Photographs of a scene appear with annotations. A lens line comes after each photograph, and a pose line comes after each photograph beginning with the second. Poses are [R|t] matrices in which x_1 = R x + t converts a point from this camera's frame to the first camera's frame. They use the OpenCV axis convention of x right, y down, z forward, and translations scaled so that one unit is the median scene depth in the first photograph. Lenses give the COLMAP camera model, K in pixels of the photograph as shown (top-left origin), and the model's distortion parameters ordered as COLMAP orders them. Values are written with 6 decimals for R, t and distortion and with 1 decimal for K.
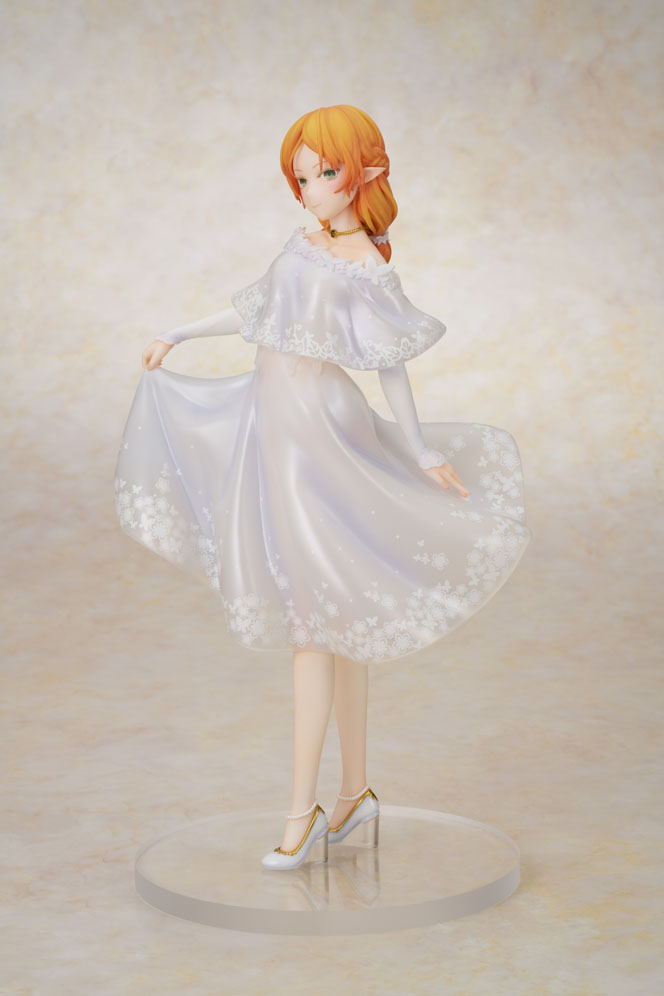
lens RADIAL K [[3025.4, 0, 332.0], [0, 3025.4, 498.0], [0, 0, 1]] dist [-0.171560, -1.208089]
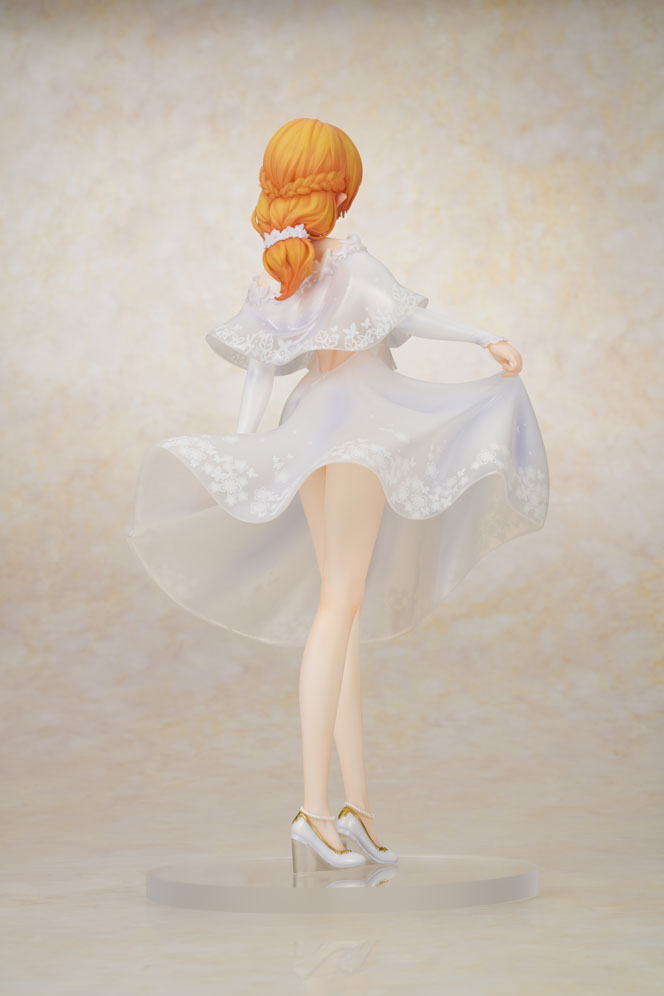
lens RADIAL K [[3025.4, 0, 332.0], [0, 3025.4, 498.0], [0, 0, 1]] dist [-0.171560, -1.208089]
pose [[0.999888, 0.001046, -0.014941, 0.006165], [-0.004152, 0.977823, -0.209391, 0.126986], [0.014391, 0.209430, 0.977718, 0.012406]]
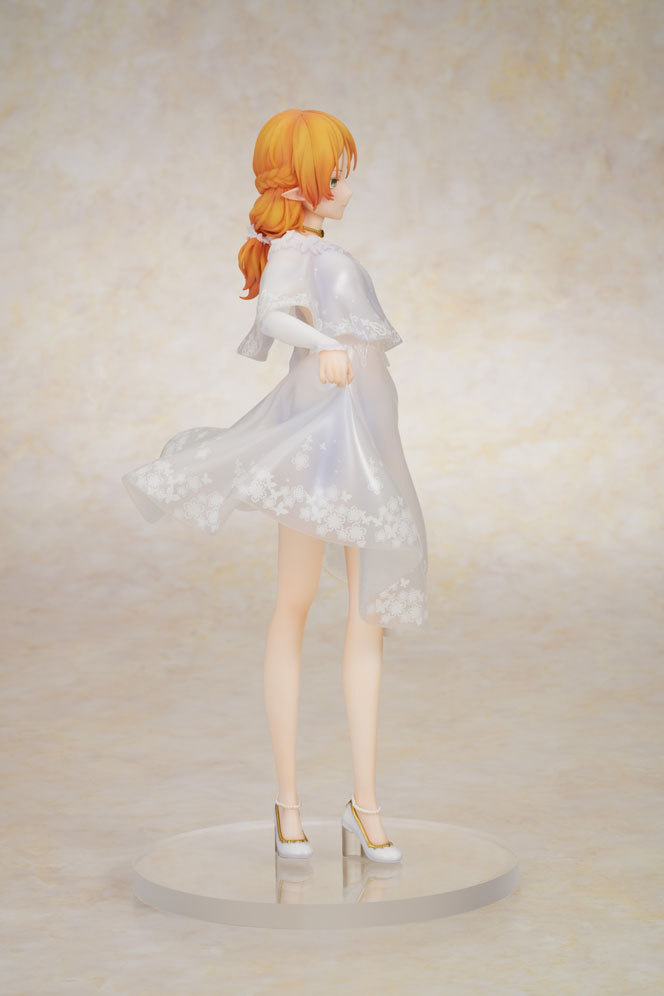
lens RADIAL K [[3025.4, 0, 332.0], [0, 3025.4, 498.0], [0, 0, 1]] dist [-0.171560, -1.208089]
pose [[0.999739, 0.003447, -0.022597, -0.001998], [-0.004784, 0.998222, -0.059411, 0.035806], [0.022352, 0.059503, 0.997978, 0.002725]]
